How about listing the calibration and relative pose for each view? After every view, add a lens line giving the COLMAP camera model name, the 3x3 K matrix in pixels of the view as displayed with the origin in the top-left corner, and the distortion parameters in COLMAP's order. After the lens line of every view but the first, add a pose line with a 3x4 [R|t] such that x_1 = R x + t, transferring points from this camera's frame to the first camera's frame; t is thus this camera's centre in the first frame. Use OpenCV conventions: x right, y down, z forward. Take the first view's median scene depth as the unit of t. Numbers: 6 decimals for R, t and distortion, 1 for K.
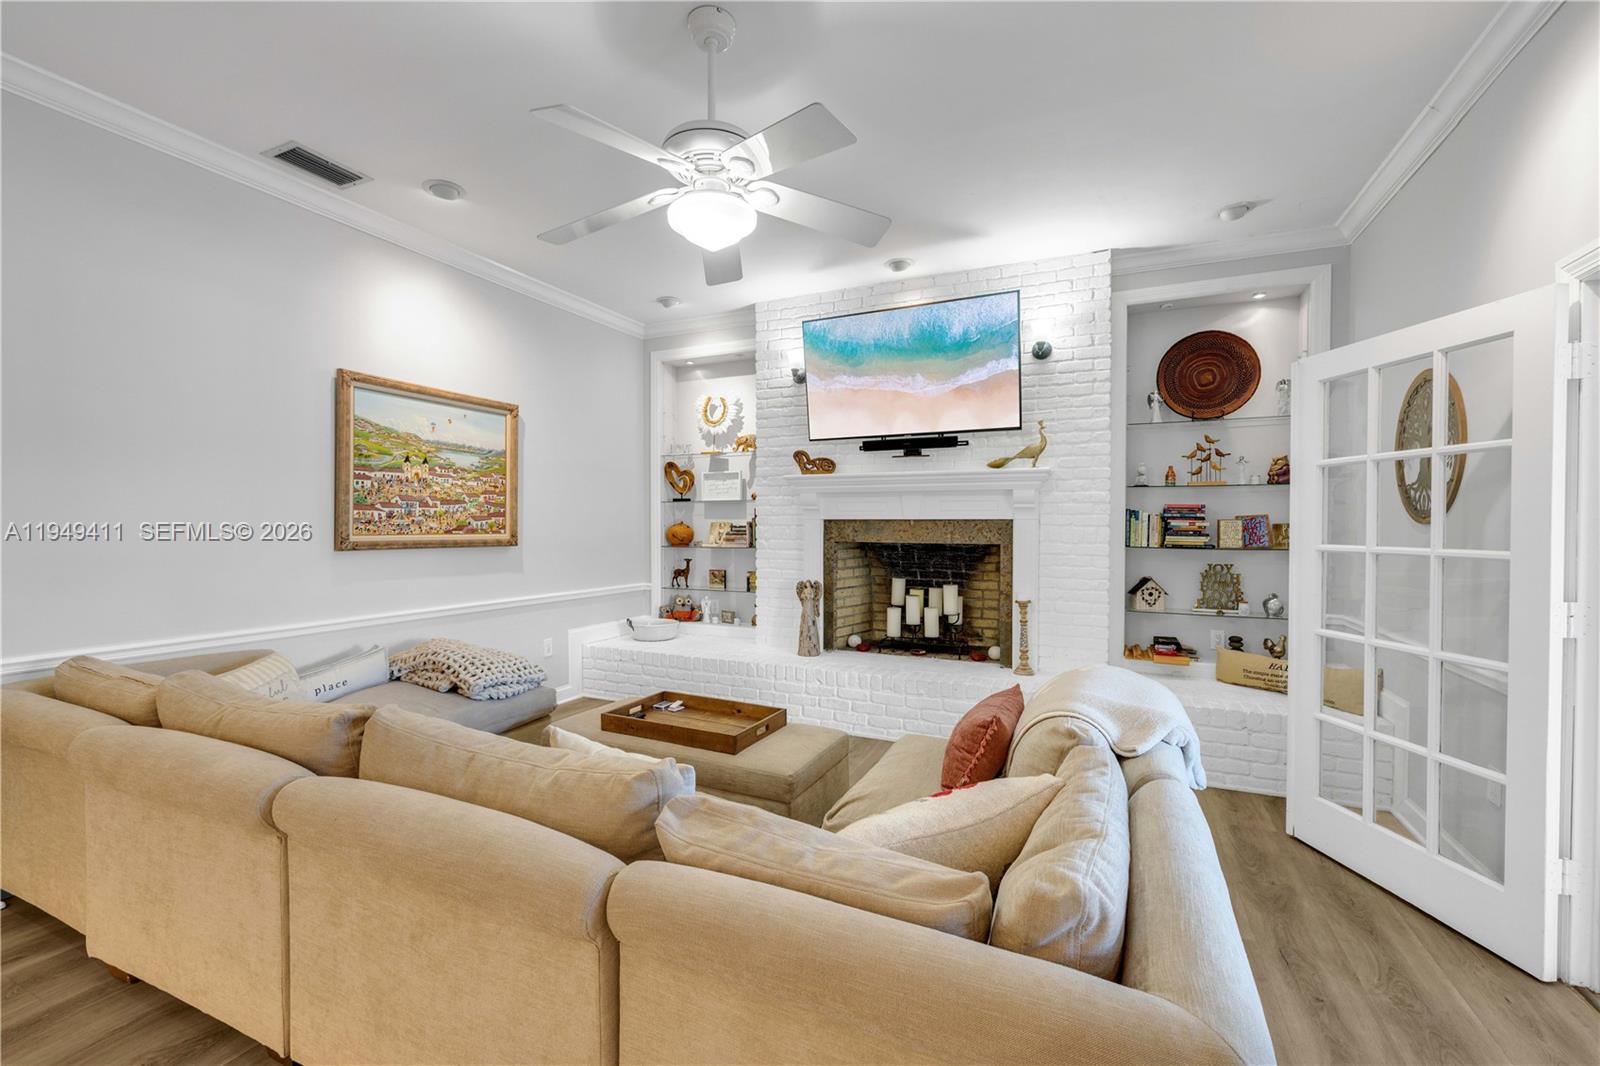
lens RADIAL K [[666.9, 0, 797.2], [0, 666.9, 529.3], [0, 0, 1]] dist [0.000697, 0.000332]
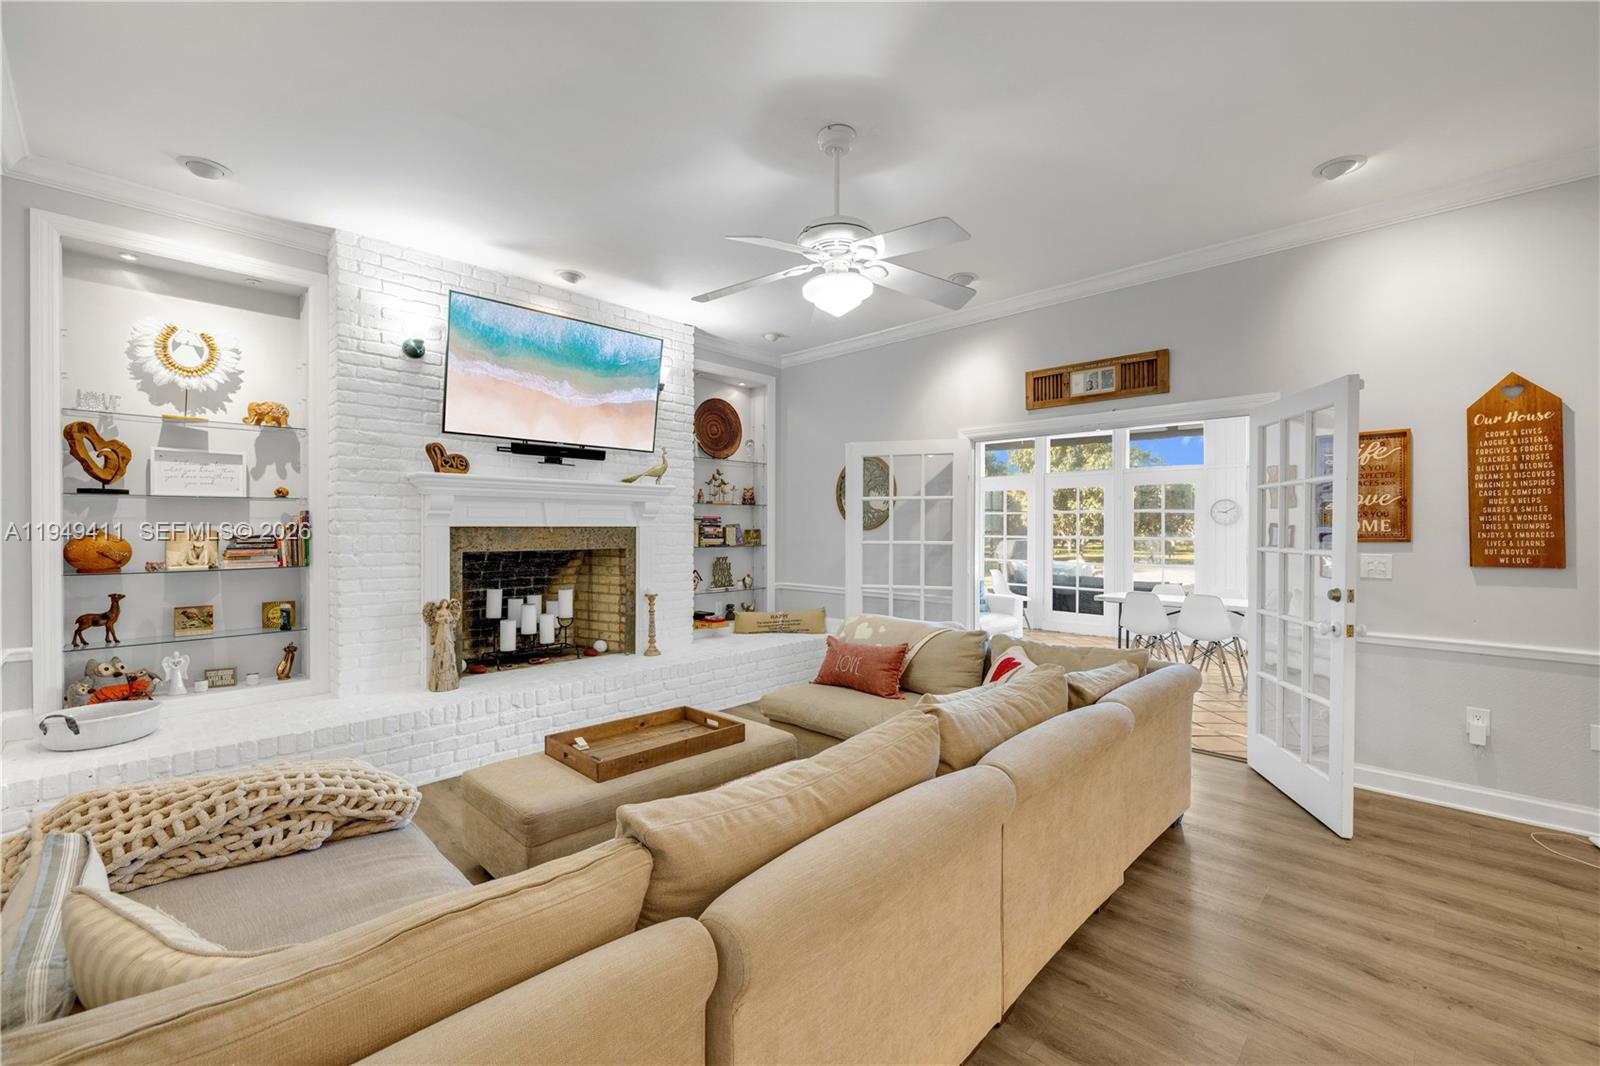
lens RADIAL K [[666.9, 0, 797.2], [0, 666.9, 529.3], [0, 0, 1]] dist [0.000697, 0.000332]
pose [[0.331301, -0.004094, 0.943516, -0.621712], [0.009295, 0.999956, 0.001075, -0.008184], [-0.943479, 0.008414, 0.331324, 0.306226]]
